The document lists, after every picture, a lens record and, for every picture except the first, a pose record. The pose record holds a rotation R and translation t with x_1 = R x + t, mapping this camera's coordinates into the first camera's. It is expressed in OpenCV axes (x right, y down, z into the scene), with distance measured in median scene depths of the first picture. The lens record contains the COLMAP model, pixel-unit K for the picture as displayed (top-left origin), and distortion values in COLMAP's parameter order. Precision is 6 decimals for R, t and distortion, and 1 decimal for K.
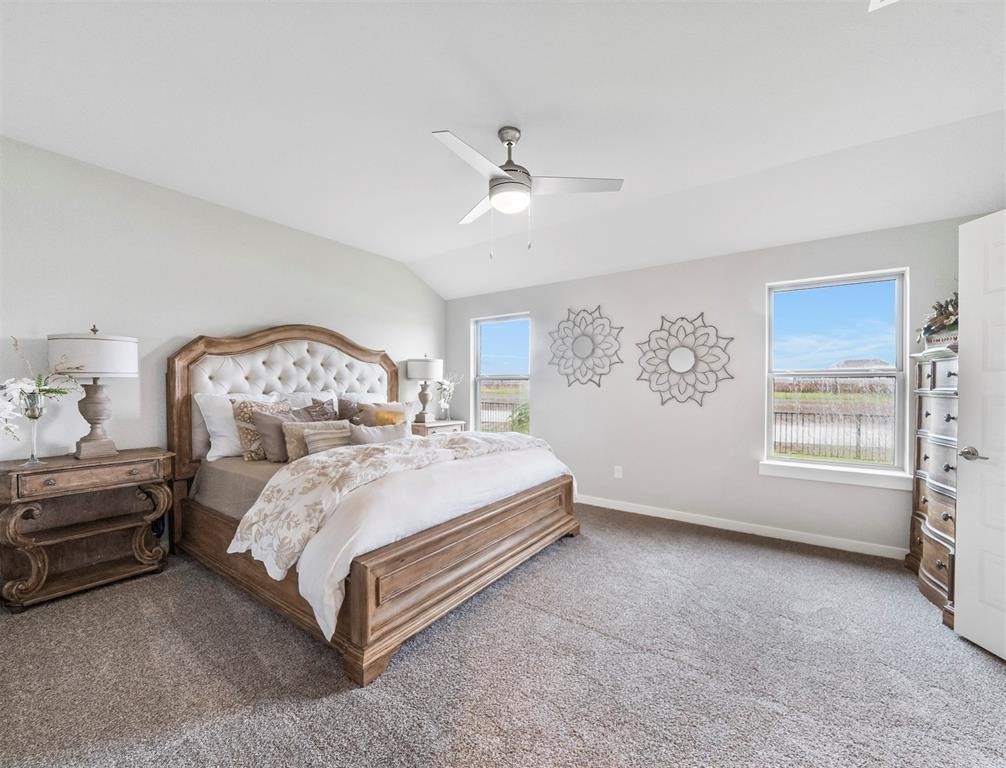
lens RADIAL K [[412.0, 0, 503.0], [0, 412.0, 384.0], [0, 0, 1]] dist [-0.000458, -0.000049]
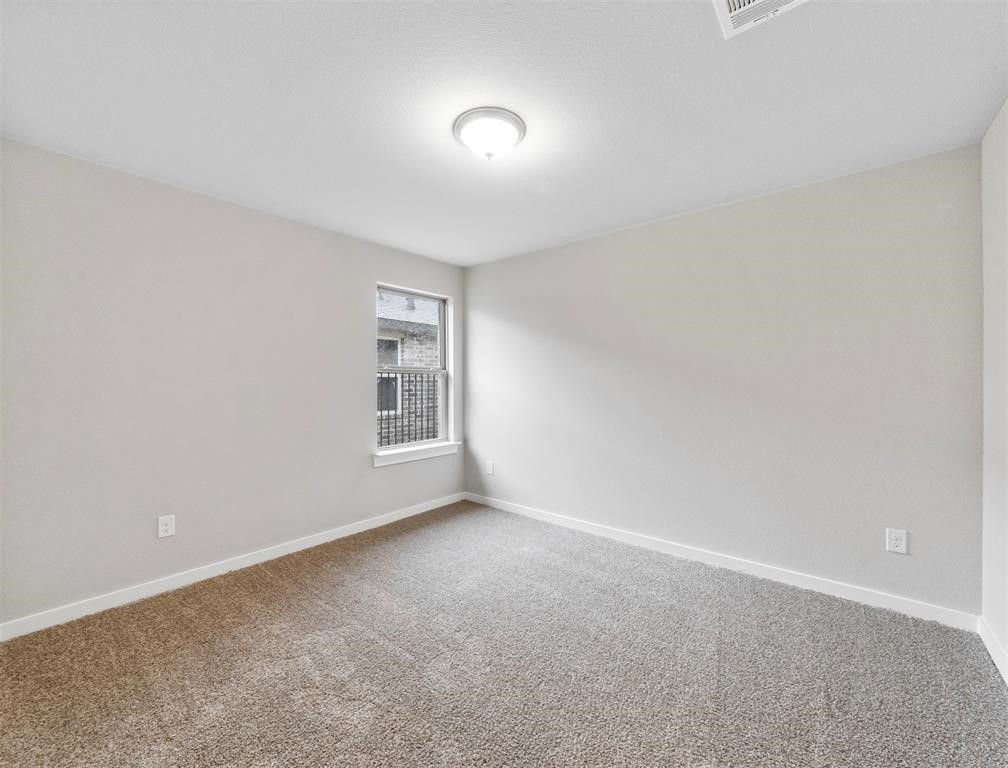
lens RADIAL K [[412.8, 0, 504.0], [0, 412.8, 384.0], [0, 0, 1]] dist [-0.000458, -0.000049]
pose [[0.075117, -0.006454, 0.997154, -0.397364], [0.003975, 0.999973, 0.006173, 0.009648], [-0.997167, 0.003500, 0.075140, 0.672554]]
